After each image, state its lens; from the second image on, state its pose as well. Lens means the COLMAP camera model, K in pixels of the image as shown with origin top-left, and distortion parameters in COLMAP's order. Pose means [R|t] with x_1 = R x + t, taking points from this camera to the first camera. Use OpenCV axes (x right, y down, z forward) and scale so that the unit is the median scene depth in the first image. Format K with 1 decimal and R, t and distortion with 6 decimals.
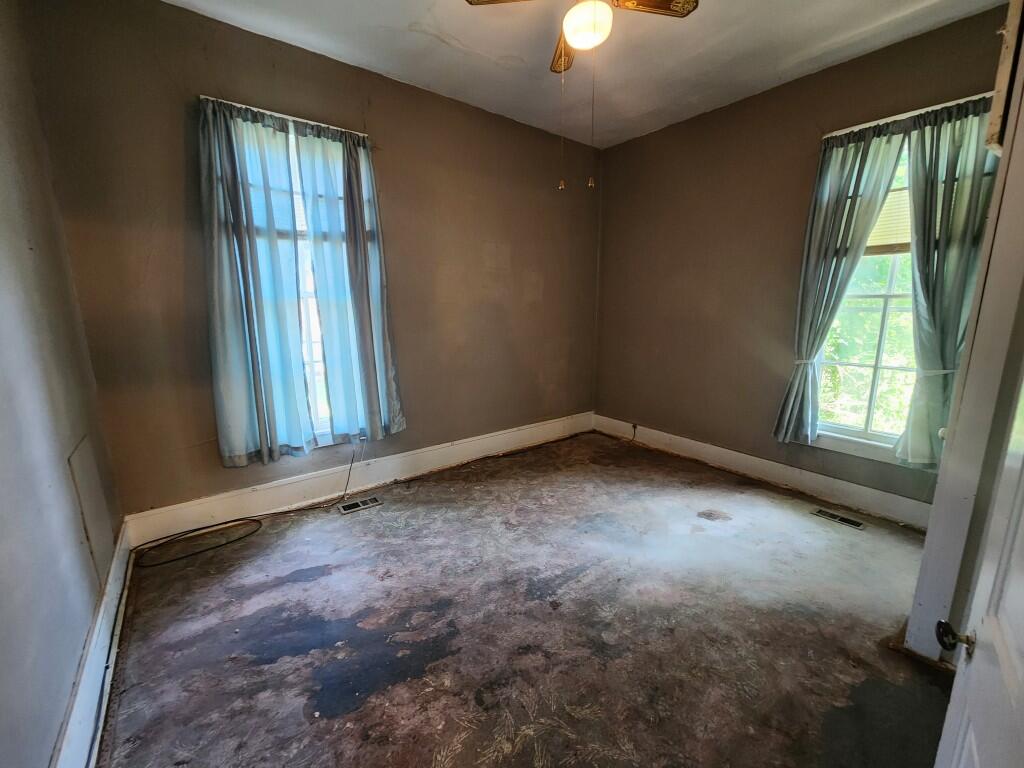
lens RADIAL K [[418.7, 0, 511.7], [0, 418.7, 386.8], [0, 0, 1]] dist [-0.001044, -0.000677]
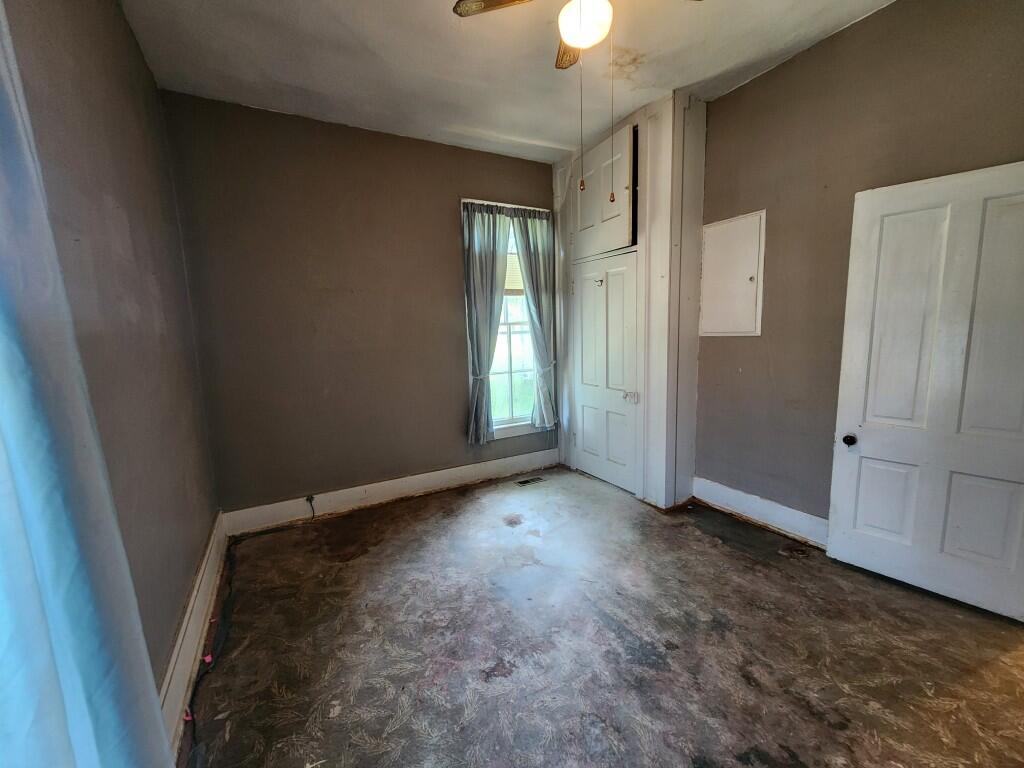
lens RADIAL K [[418.7, 0, 511.0], [0, 418.7, 385.7], [0, 0, 1]] dist [-0.001044, -0.000677]
pose [[0.154398, -0.135000, 0.978742, -0.564145], [0.225139, 0.969366, 0.098191, -0.148111], [-0.962016, 0.205192, 0.180062, 0.769667]]
